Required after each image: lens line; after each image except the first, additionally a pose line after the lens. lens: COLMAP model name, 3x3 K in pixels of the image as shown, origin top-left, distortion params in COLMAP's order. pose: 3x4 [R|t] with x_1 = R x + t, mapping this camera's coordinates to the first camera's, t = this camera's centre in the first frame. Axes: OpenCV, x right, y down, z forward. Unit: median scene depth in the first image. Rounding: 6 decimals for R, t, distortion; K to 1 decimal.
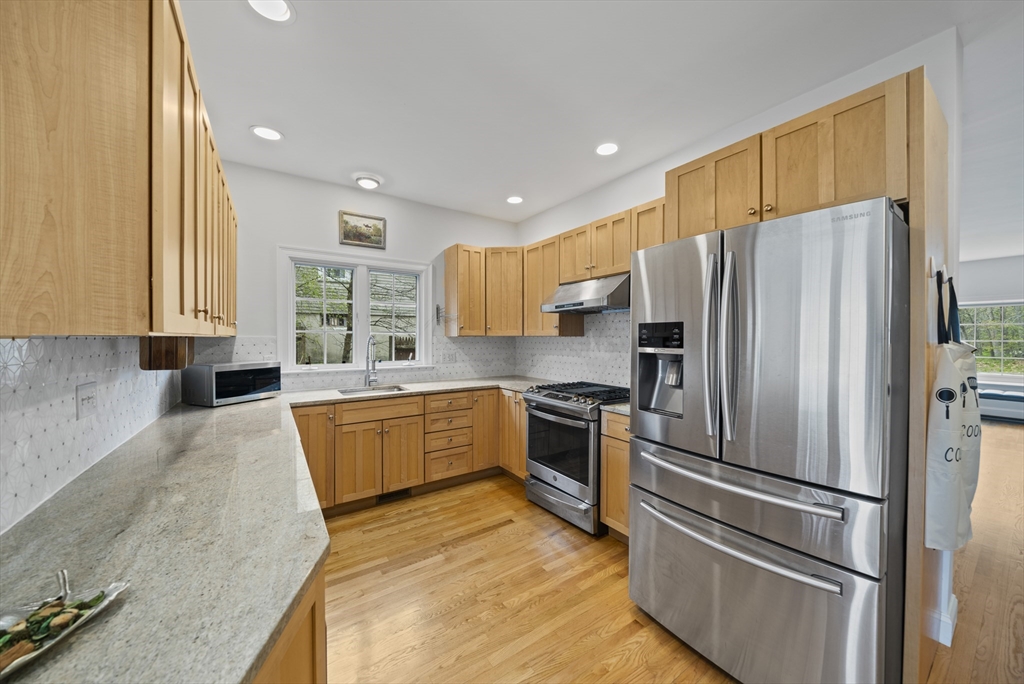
lens RADIAL K [[362.4, 0, 514.1], [0, 362.4, 341.5], [0, 0, 1]] dist [-0.006543, -0.000589]
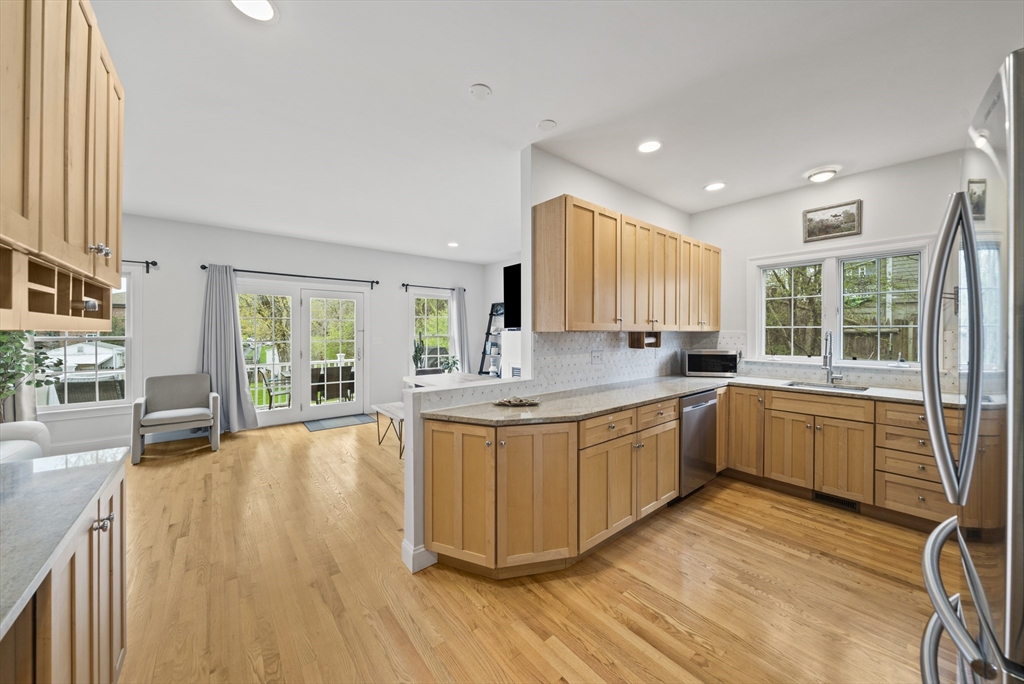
lens RADIAL K [[362.4, 0, 521.6], [0, 362.4, 332.4], [0, 0, 1]] dist [-0.006543, -0.000589]
pose [[0.098108, 0.003876, -0.995168, 0.495435], [-0.012222, 0.999922, 0.002690, -0.003505], [0.995101, 0.011899, 0.098148, 0.092226]]
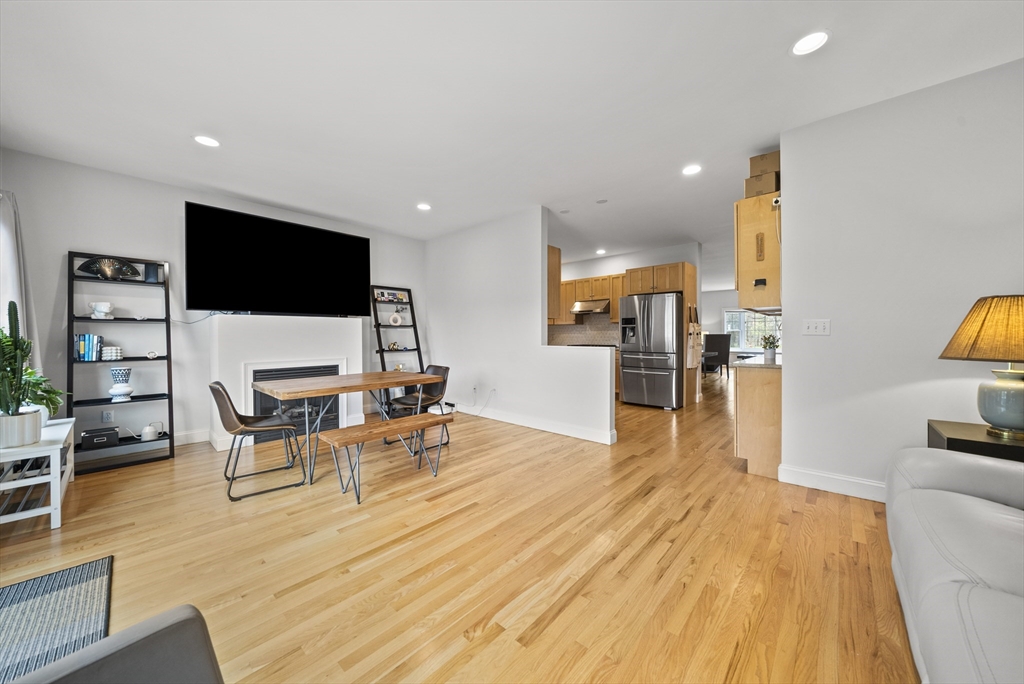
lens RADIAL K [[362.4, 0, 519.1], [0, 362.4, 333.8], [0, 0, 1]] dist [-0.006543, -0.000589]
pose [[0.970489, -0.000133, 0.241146, -0.784438], [0.003873, 0.999879, -0.015035, 0.080577], [-0.241115, 0.015525, 0.970372, -1.153872]]
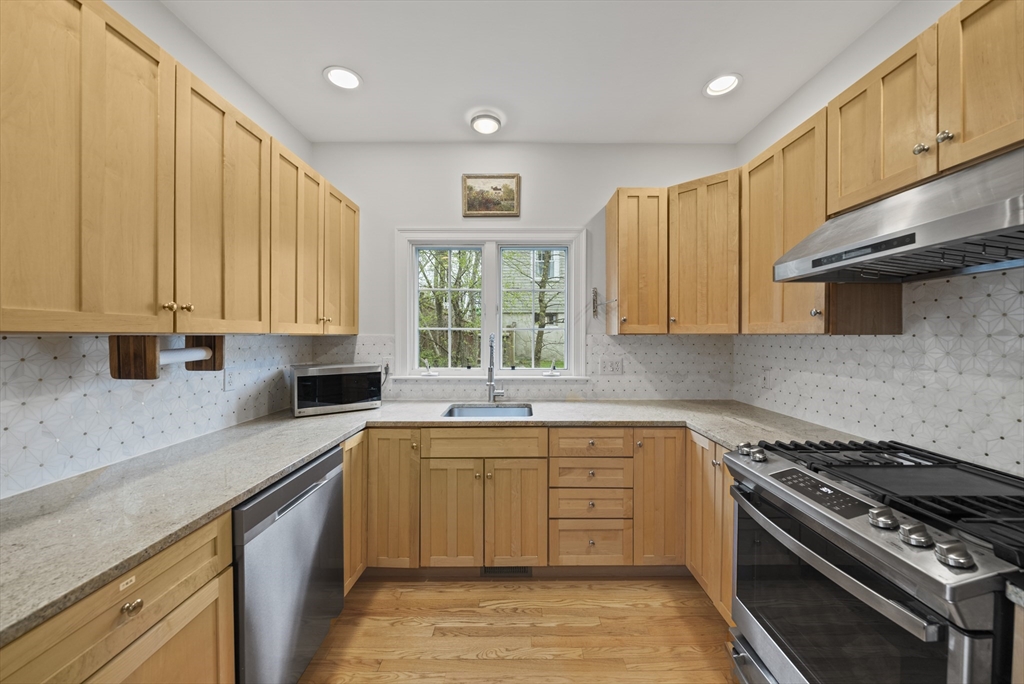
lens RADIAL K [[362.4, 0, 517.5], [0, 362.4, 337.5], [0, 0, 1]] dist [-0.006543, -0.000589]
pose [[0.827502, 0.003879, -0.561450, 0.061292], [-0.007345, 0.999965, -0.003916, -0.006062], [0.561415, 0.007364, 0.827501, 0.433335]]
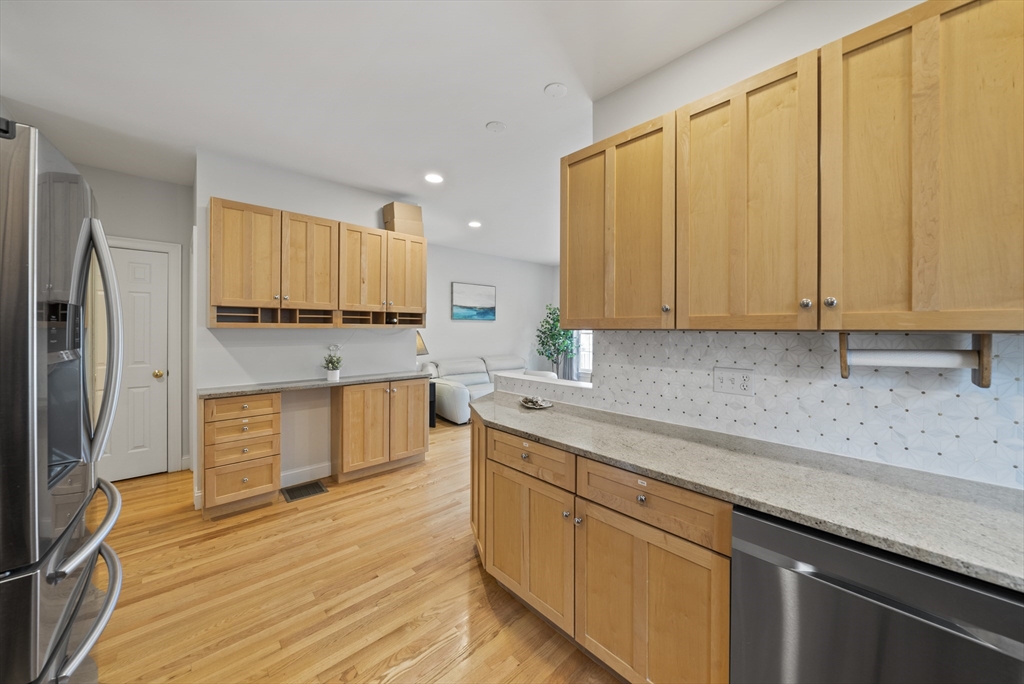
lens RADIAL K [[362.4, 0, 515.3], [0, 362.4, 327.3], [0, 0, 1]] dist [-0.006543, -0.000589]
pose [[-0.987425, -0.002558, -0.158065, -0.087556], [-0.004050, 0.999950, 0.009118, -0.014704], [0.158034, 0.009644, -0.987387, 0.856281]]
